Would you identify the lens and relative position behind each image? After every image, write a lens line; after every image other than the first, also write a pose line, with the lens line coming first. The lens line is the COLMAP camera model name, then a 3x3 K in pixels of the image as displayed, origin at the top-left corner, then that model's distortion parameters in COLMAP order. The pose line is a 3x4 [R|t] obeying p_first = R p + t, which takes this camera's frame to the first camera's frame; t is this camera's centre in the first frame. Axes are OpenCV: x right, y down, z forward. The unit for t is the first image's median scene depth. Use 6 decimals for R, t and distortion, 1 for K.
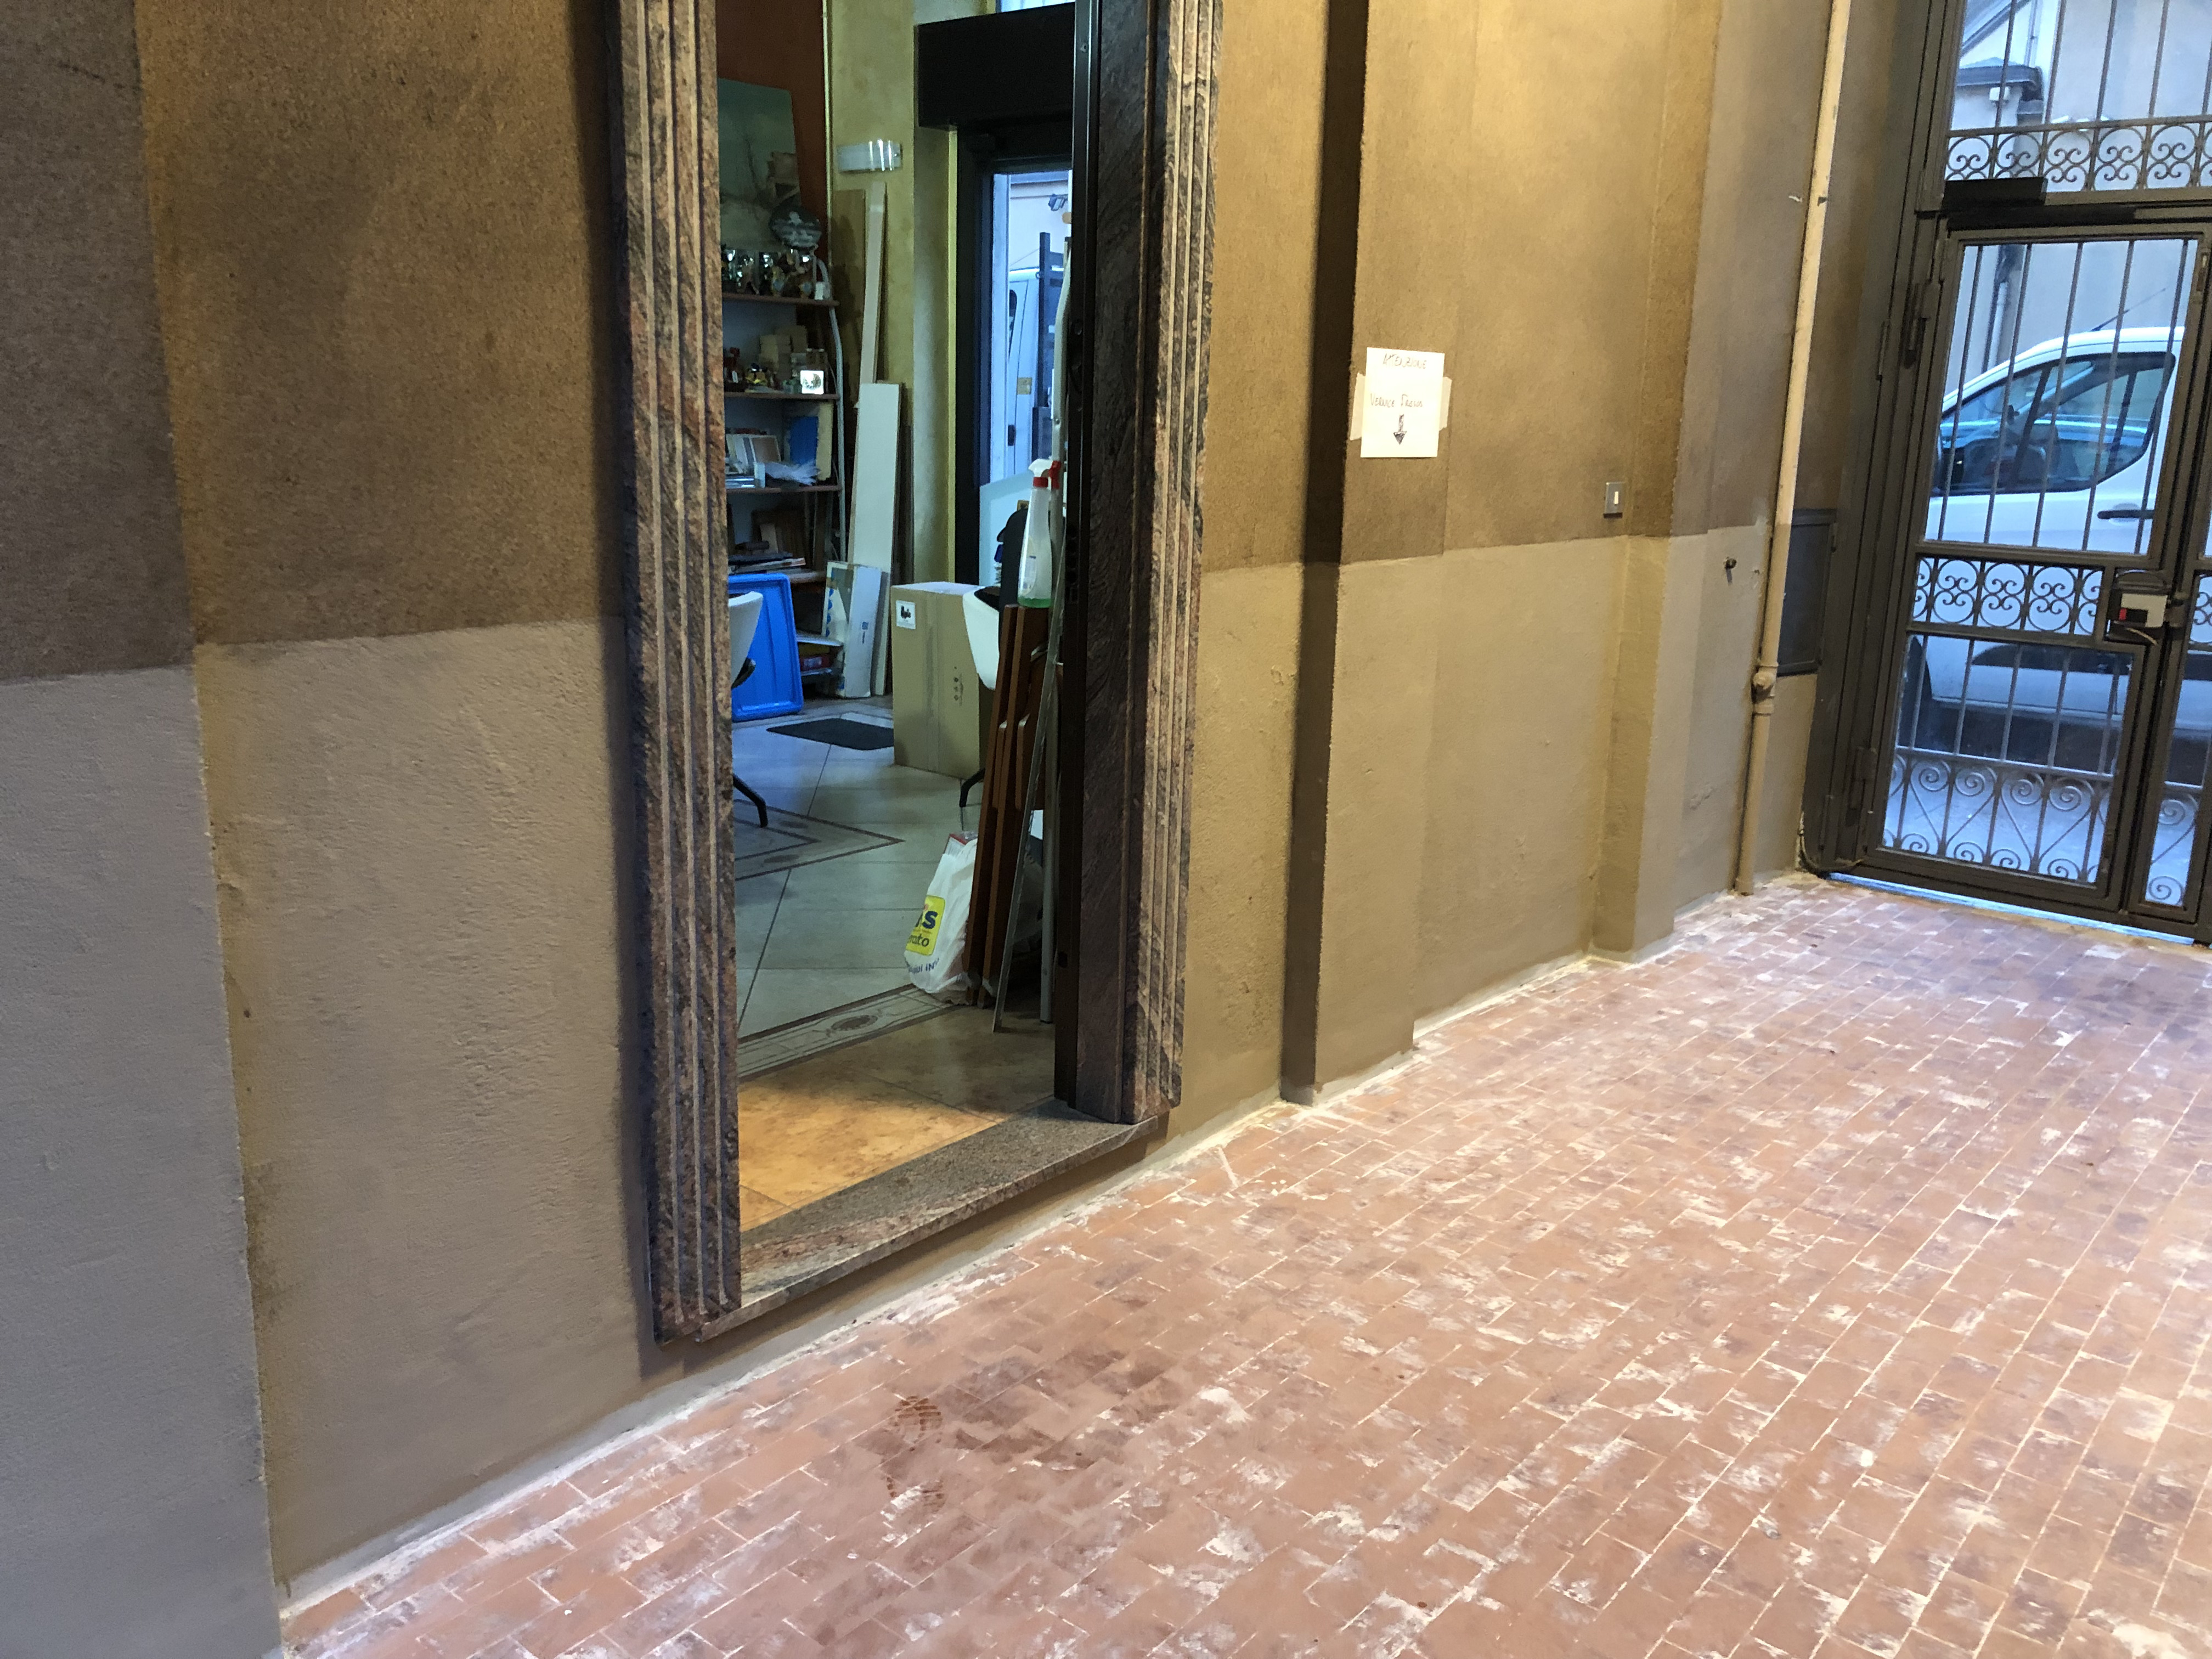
lens RADIAL K [[1826.2, 0, 1106.0], [0, 1826.2, 829.5], [0, 0, 1]] dist [0.041268, -0.015550]
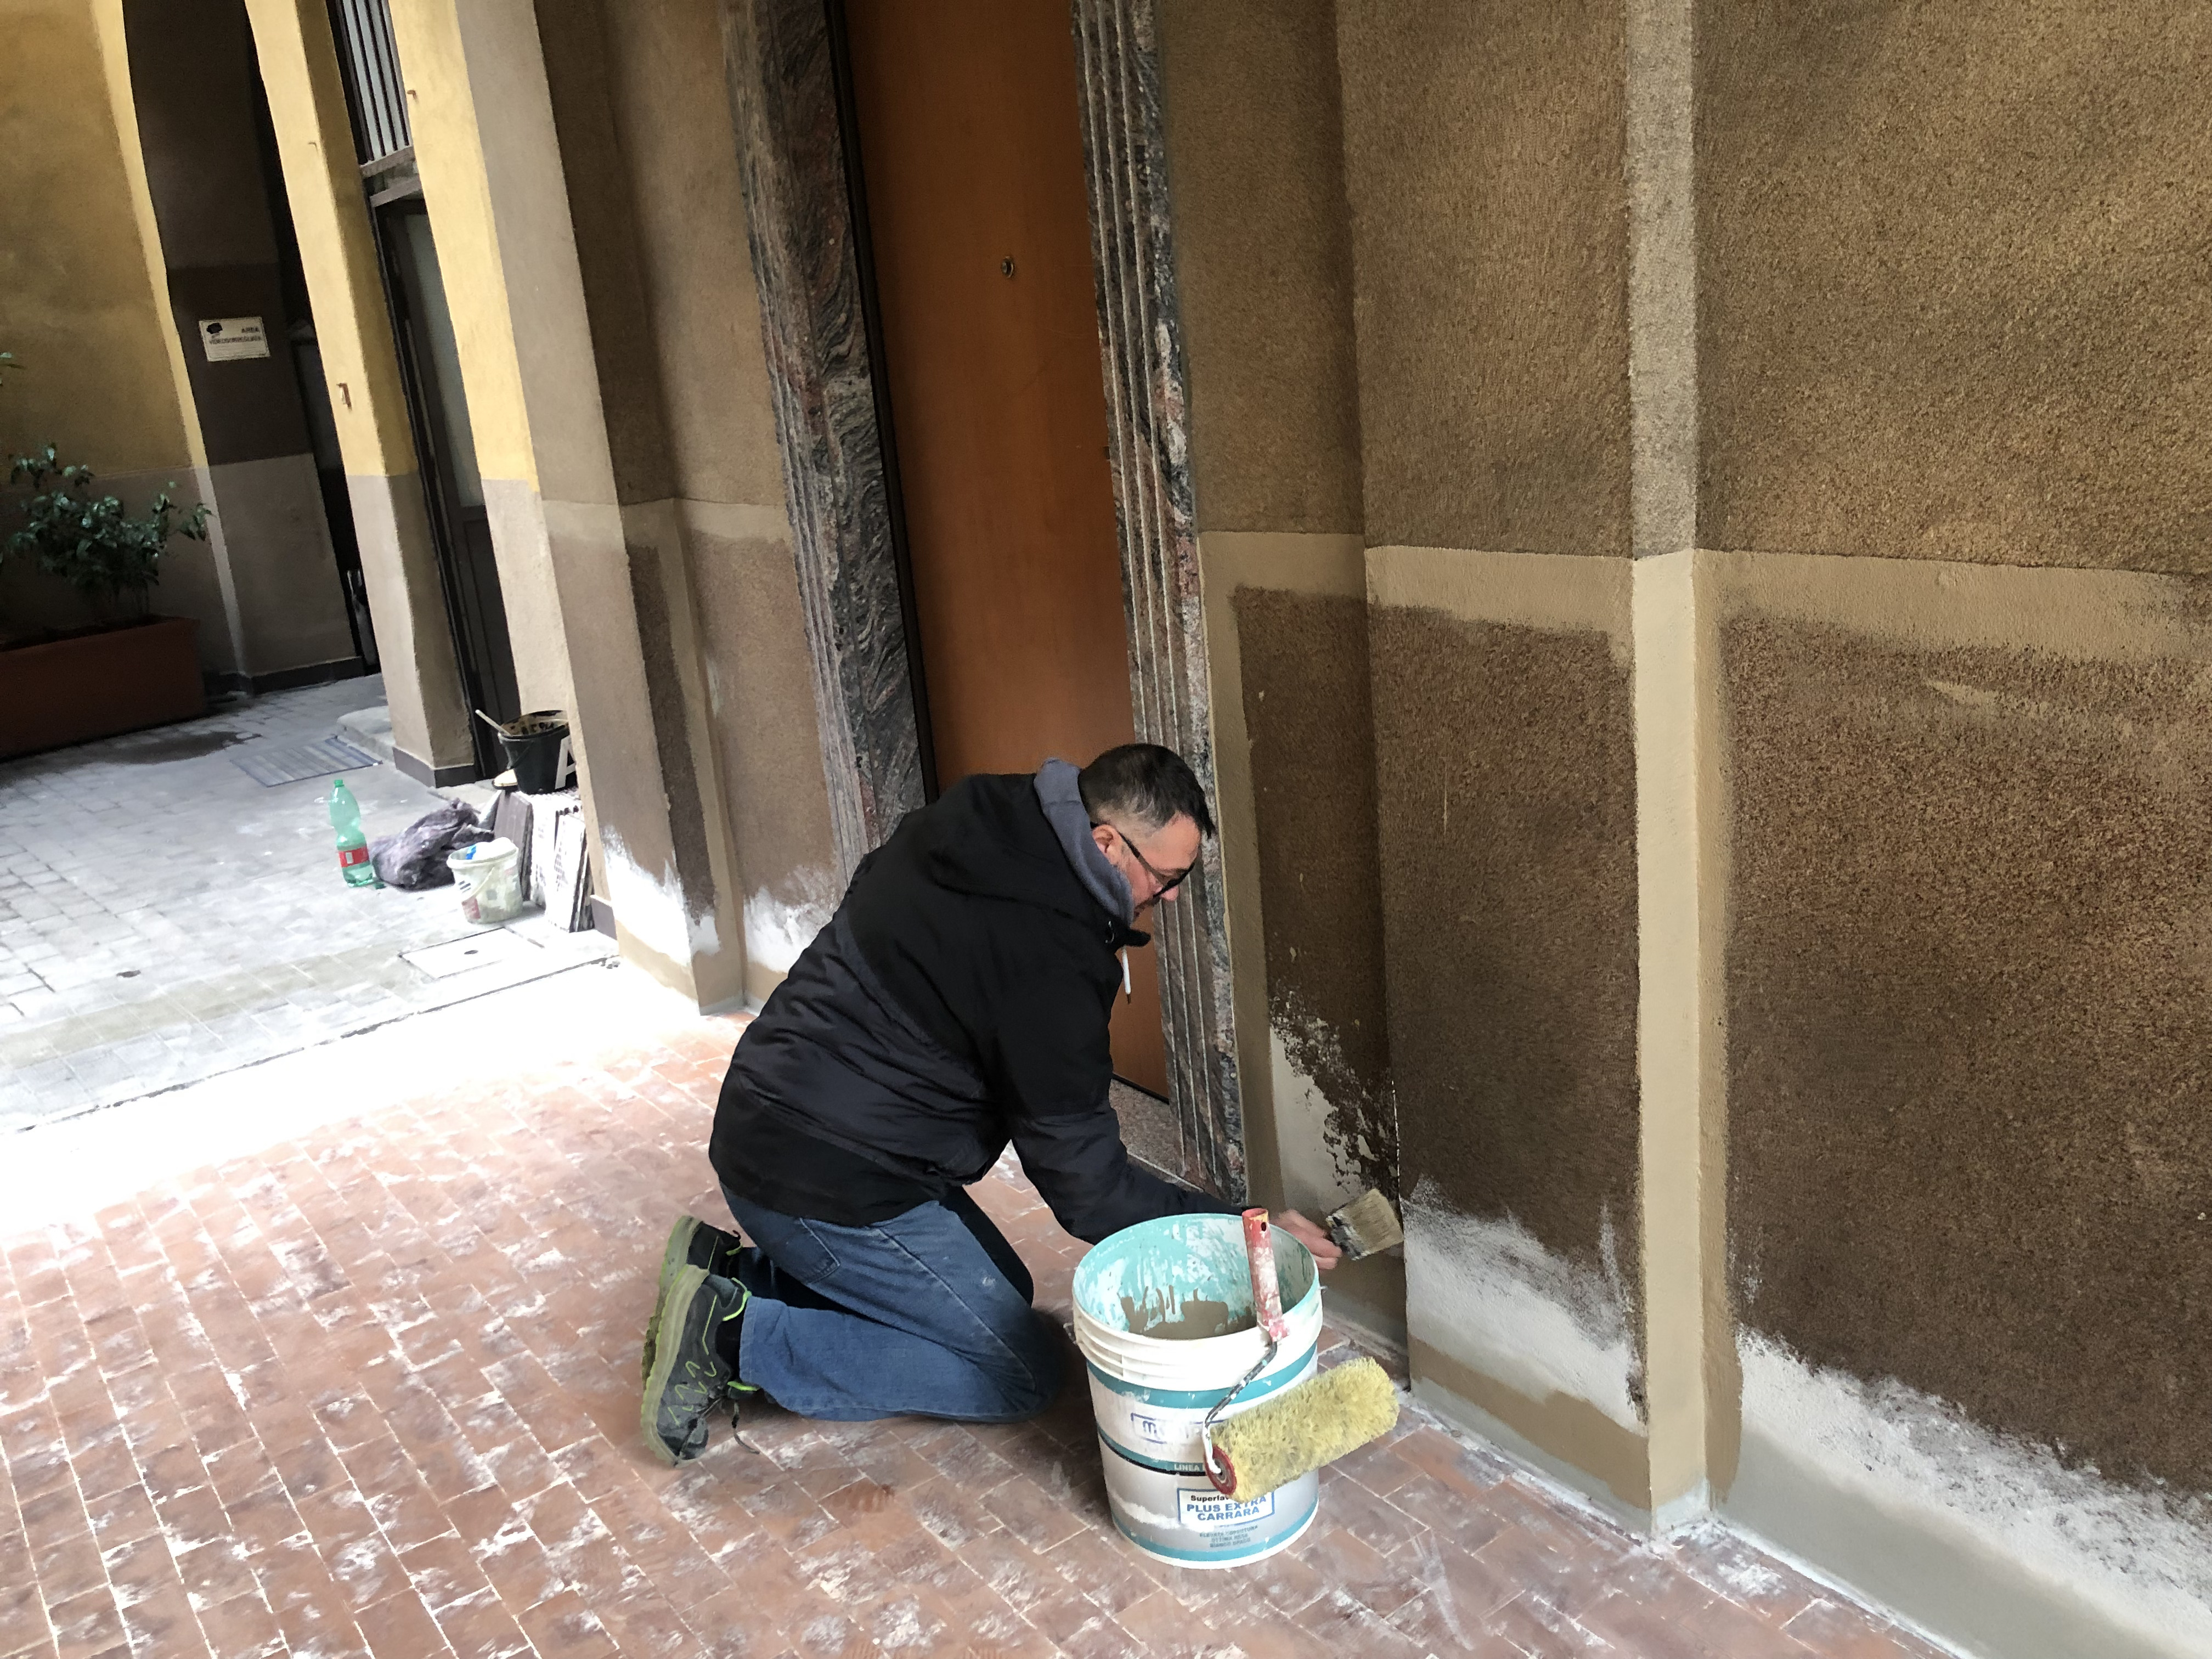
lens RADIAL K [[1756.2, 0, 1106.0], [0, 1756.2, 829.5], [0, 0, 1]] dist [0.078912, -0.121694]
pose [[-0.245937, 0.231359, -0.941269, 0.821327], [-0.154847, 0.949246, 0.273778, -0.227801], [0.956837, 0.213085, -0.197629, 1.193238]]
